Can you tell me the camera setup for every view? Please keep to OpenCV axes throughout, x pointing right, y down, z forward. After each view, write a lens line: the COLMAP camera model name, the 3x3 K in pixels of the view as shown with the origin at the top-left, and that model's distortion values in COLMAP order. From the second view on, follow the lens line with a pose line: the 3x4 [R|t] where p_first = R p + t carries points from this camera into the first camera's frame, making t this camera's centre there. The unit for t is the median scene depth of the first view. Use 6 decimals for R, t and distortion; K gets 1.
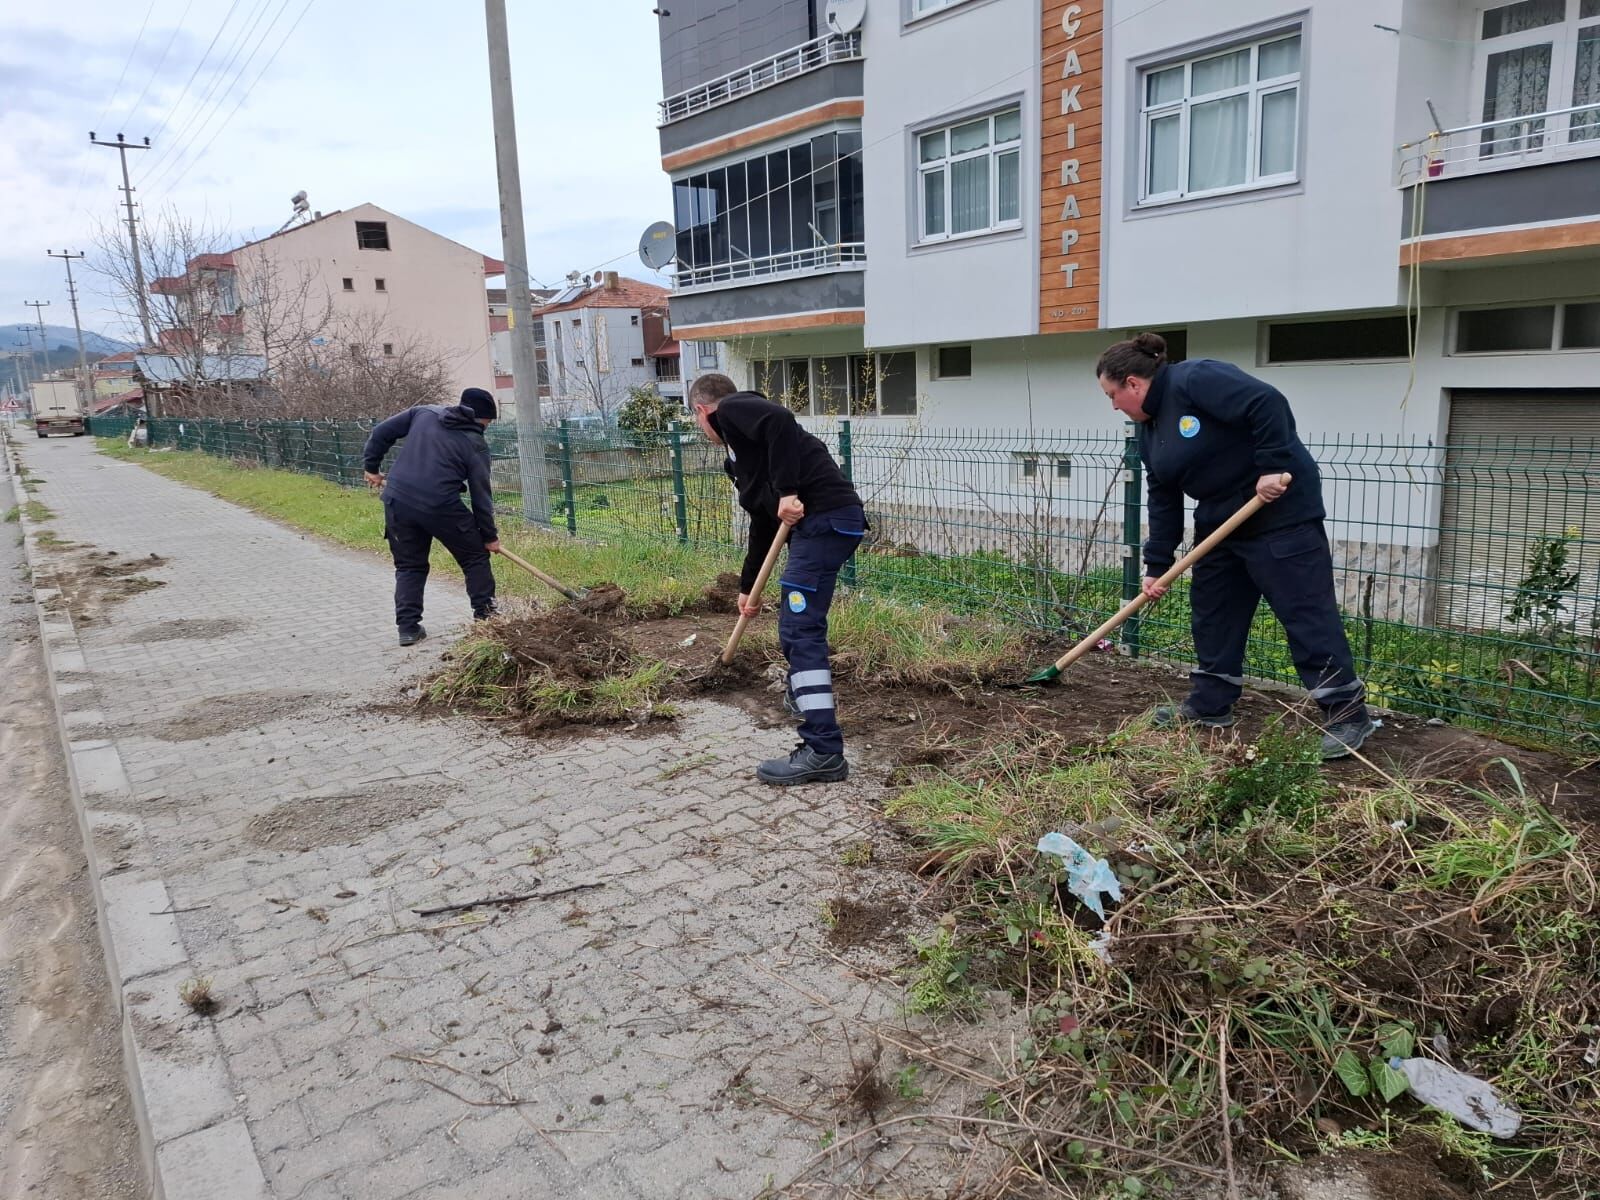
lens RADIAL K [[1251.3, 0, 796.0], [0, 1251.3, 638.0], [0, 0, 1]] dist [0.129182, -0.194298]
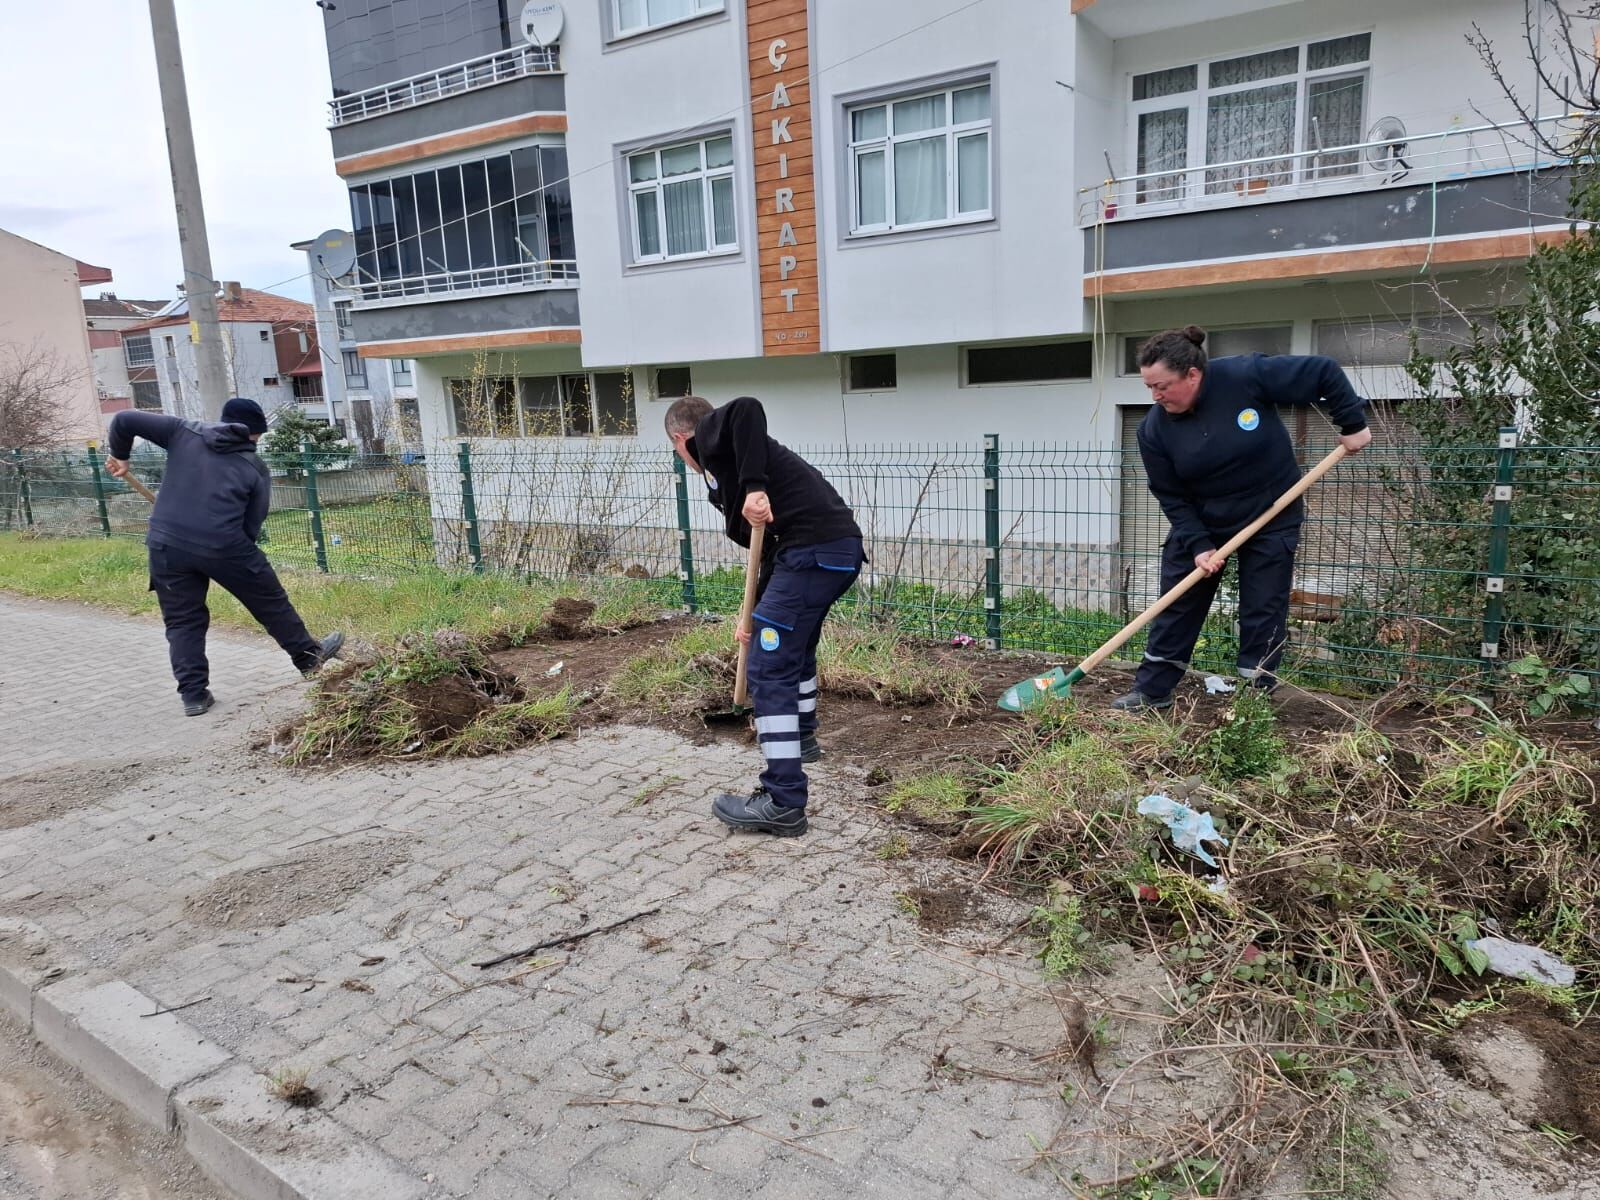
lens RADIAL K [[1269.0, 0, 797.5], [0, 1269.0, 656.6], [0, 0, 1]] dist [0.138025, -0.217022]
pose [[0.942152, -0.073247, 0.327085, -0.147965], [0.075424, 0.997133, 0.006044, 0.000432], [-0.326590, 0.018975, 0.944976, 0.009151]]
